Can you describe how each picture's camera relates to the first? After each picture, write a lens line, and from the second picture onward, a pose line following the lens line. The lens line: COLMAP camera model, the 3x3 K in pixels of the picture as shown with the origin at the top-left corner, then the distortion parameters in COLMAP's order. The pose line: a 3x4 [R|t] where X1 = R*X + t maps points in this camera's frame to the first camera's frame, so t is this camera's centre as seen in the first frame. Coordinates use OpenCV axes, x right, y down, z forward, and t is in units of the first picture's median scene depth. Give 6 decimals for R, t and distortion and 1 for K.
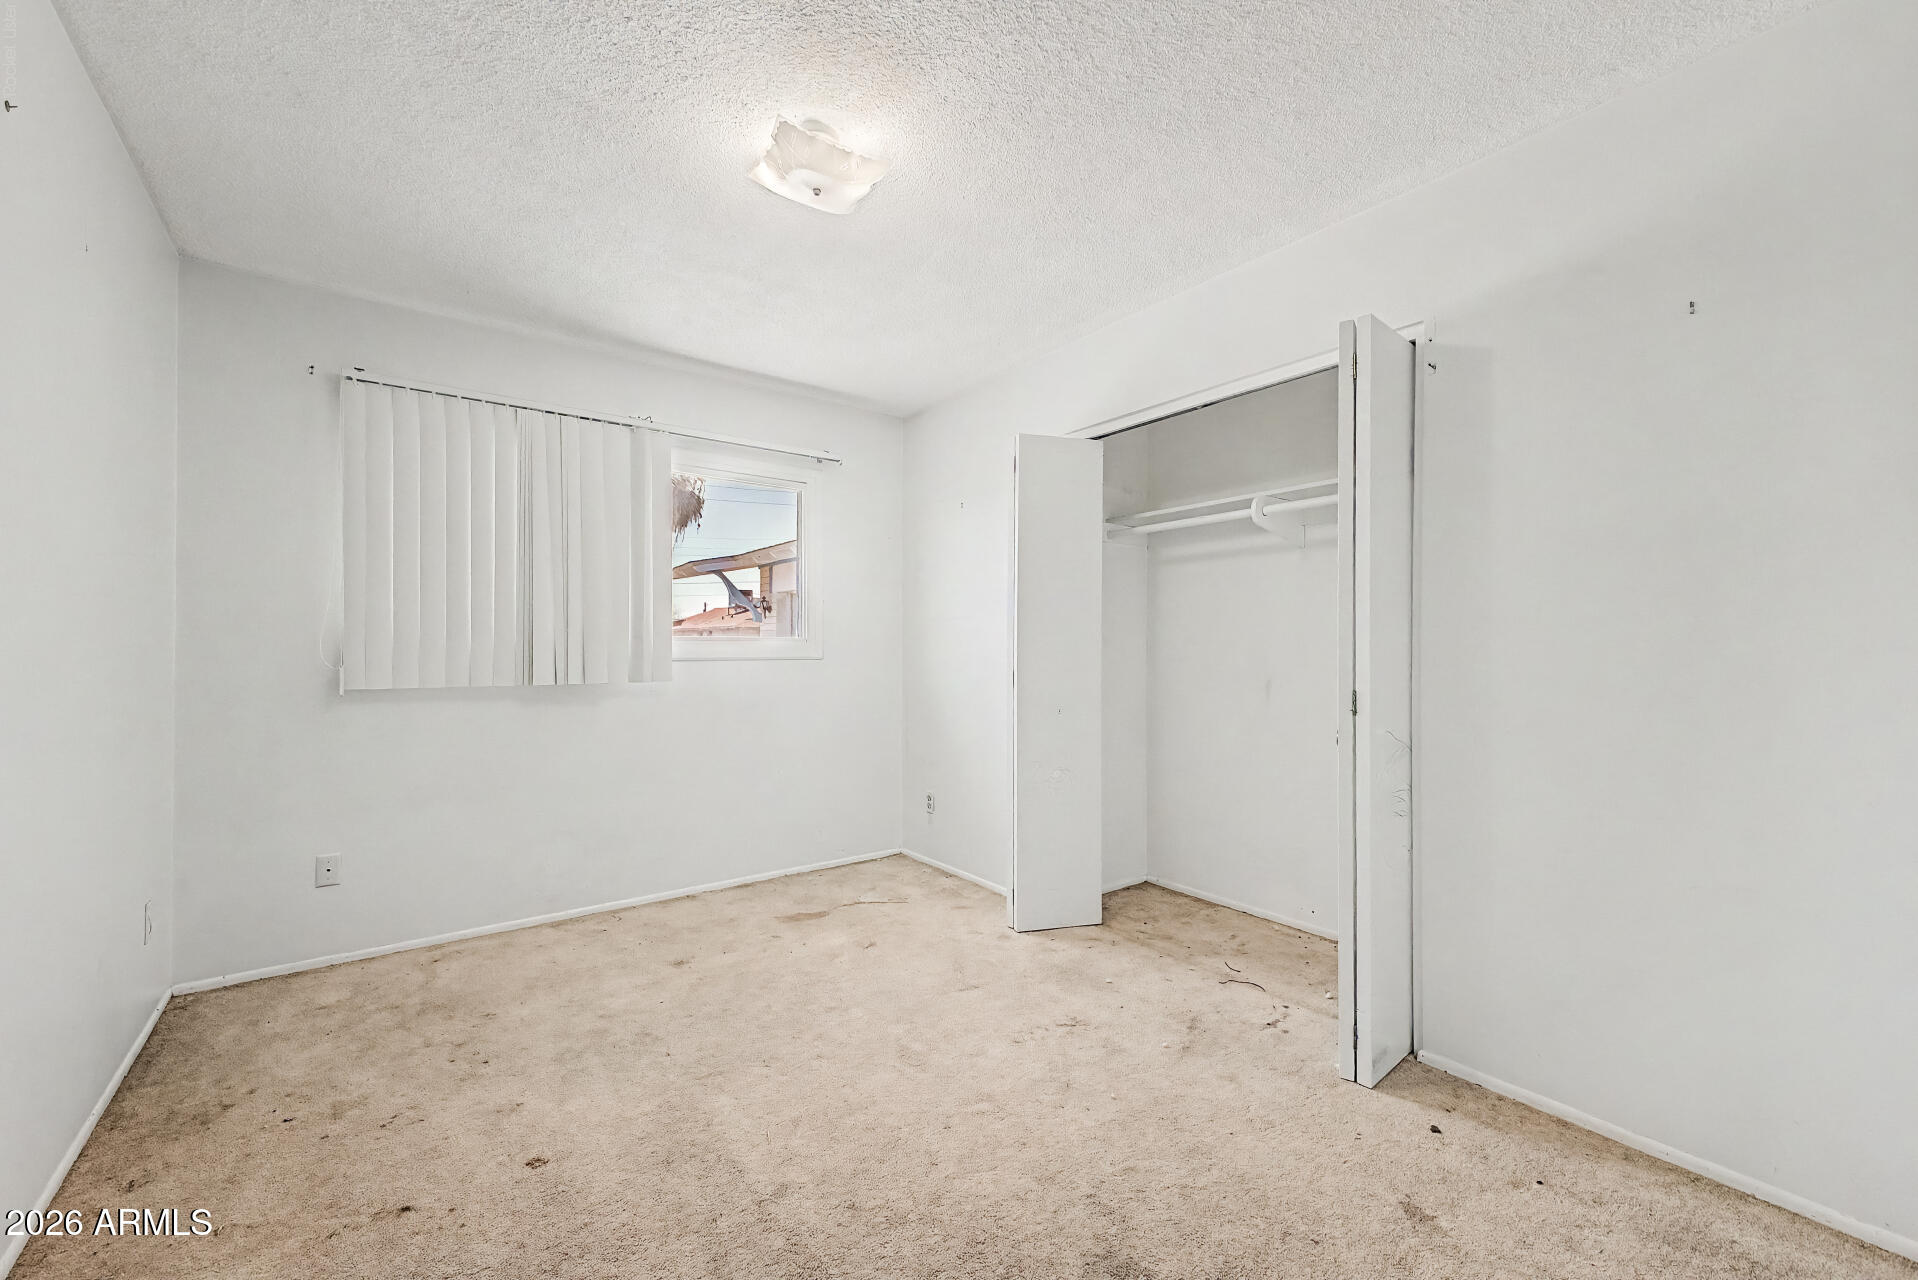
lens RADIAL K [[760.3, 0, 956.4], [0, 760.3, 632.1], [0, 0, 1]] dist [0.018033, -0.005686]
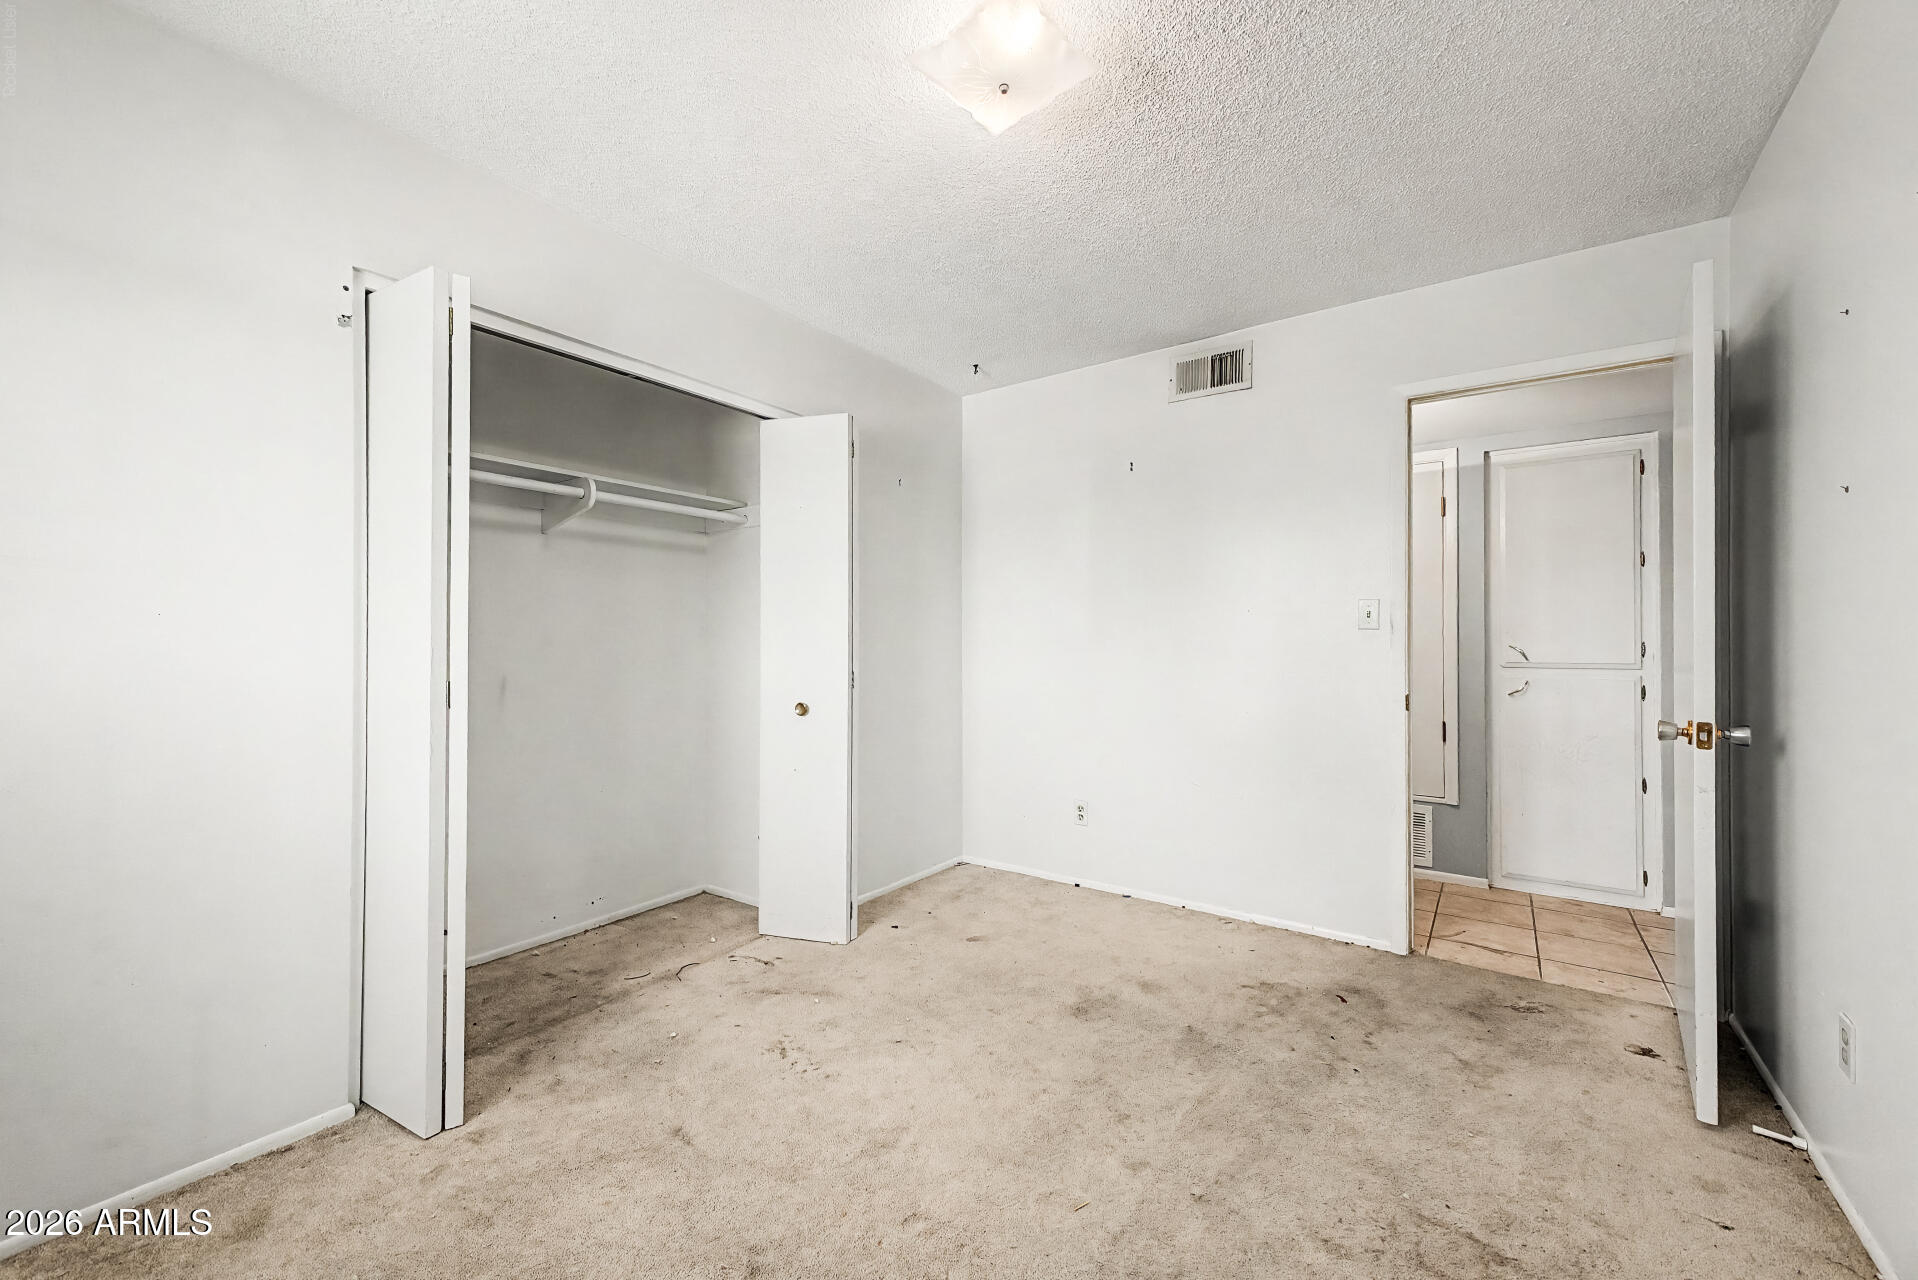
lens RADIAL K [[760.3, 0, 956.4], [0, 760.3, 632.1], [0, 0, 1]] dist [0.018033, -0.005686]
pose [[-0.294216, 0.007816, 0.955707, -0.659144], [-0.019477, 0.999710, -0.014172, 0.014812], [-0.955540, -0.022784, -0.293979, 0.892837]]
